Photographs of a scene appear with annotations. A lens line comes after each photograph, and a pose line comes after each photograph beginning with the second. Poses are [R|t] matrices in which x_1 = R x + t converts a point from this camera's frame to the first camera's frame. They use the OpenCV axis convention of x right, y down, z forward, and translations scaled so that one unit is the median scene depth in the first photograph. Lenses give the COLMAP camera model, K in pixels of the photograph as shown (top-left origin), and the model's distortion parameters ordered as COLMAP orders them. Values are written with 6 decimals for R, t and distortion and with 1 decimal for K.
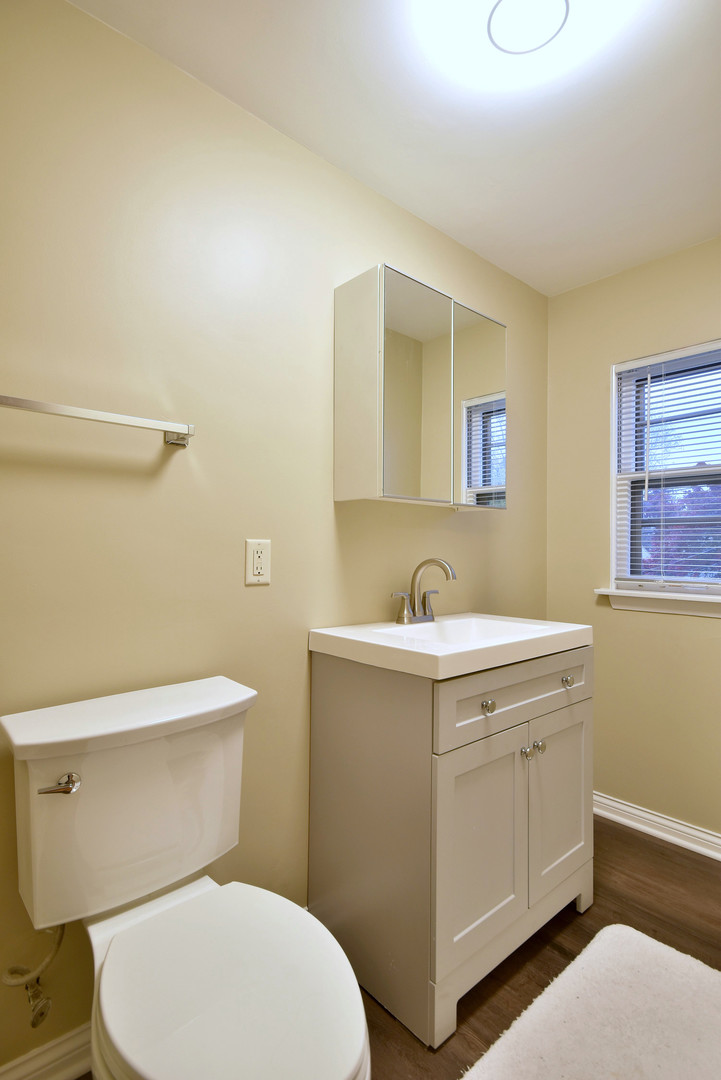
lens RADIAL K [[553.6, 0, 360.5], [0, 553.6, 540.0], [0, 0, 1]] dist [0.002122, 0.000140]
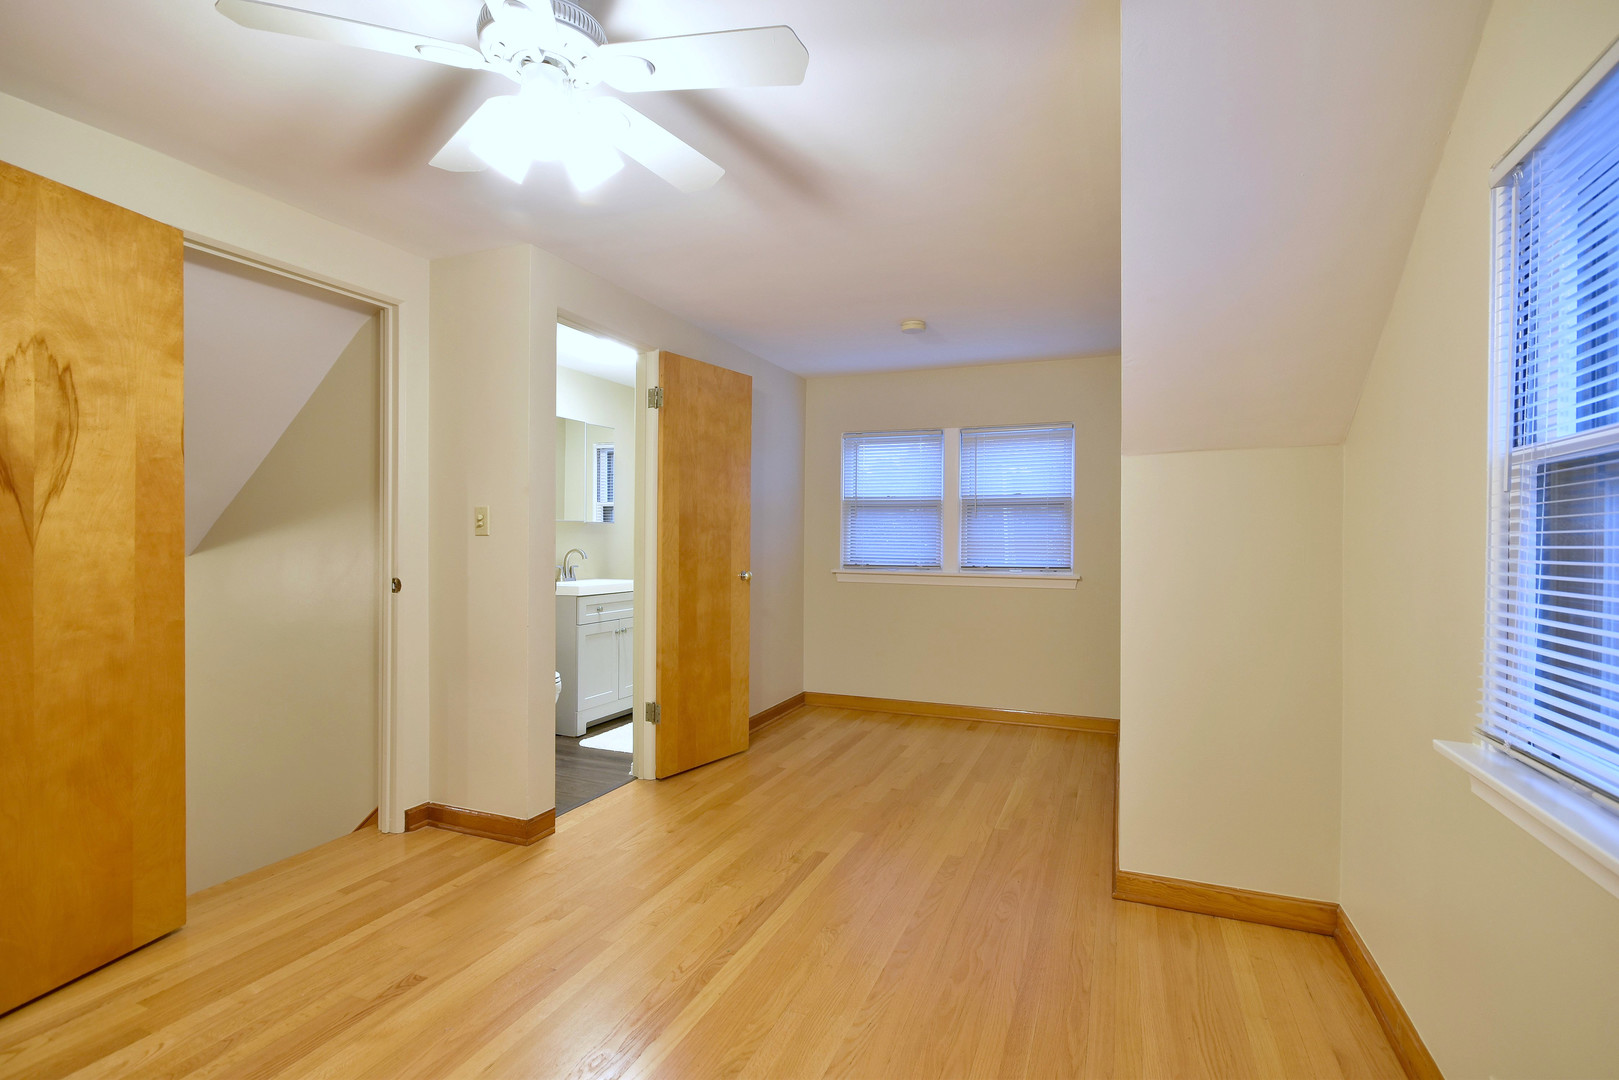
lens RADIAL K [[772.4, 0, 815.3], [0, 772.4, 540.1], [0, 0, 1]] dist [0.003326, -0.000389]
pose [[0.901518, -0.000236, 0.432742, -0.304239], [-0.009562, 0.999745, 0.020464, -0.065505], [-0.432637, -0.022586, 0.901285, -1.941314]]
